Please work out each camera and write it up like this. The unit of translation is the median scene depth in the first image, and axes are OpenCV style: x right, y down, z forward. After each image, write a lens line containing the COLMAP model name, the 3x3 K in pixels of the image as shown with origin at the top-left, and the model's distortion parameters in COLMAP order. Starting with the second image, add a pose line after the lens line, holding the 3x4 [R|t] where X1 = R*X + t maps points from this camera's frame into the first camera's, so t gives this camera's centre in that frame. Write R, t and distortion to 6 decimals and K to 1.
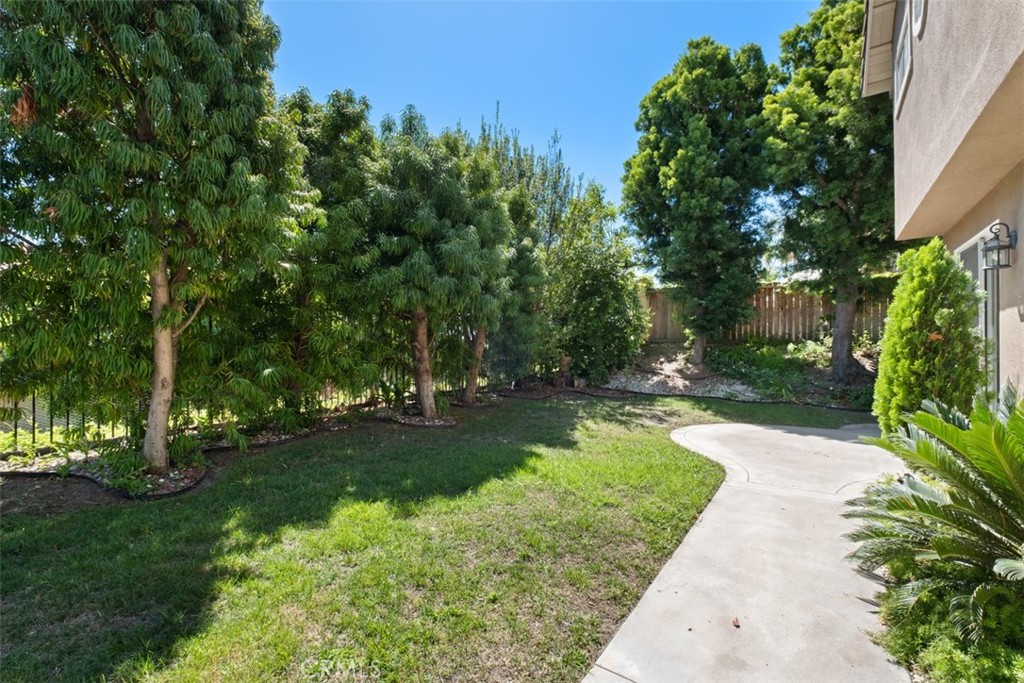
lens RADIAL K [[446.6, 0, 510.8], [0, 446.6, 345.0], [0, 0, 1]] dist [0.002100, 0.000079]
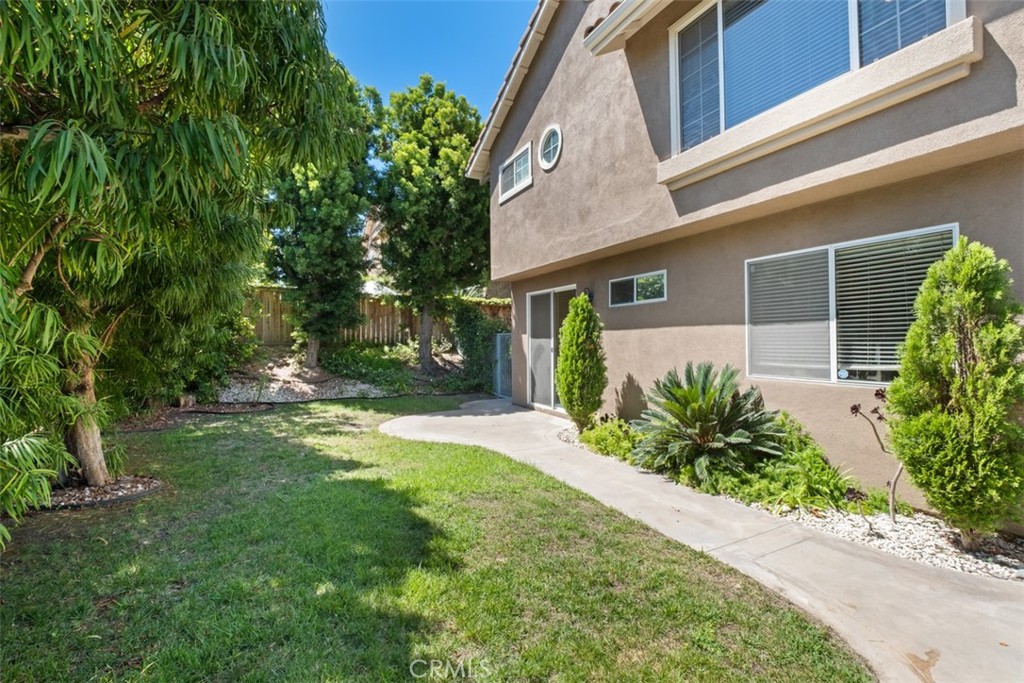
lens RADIAL K [[446.6, 0, 509.4], [0, 446.6, 336.2], [0, 0, 1]] dist [0.002100, 0.000079]
pose [[0.446477, 0.007302, 0.894765, -0.309828], [0.004601, 0.999935, -0.010456, -0.016461], [-0.894783, 0.008785, 0.446414, 0.166064]]
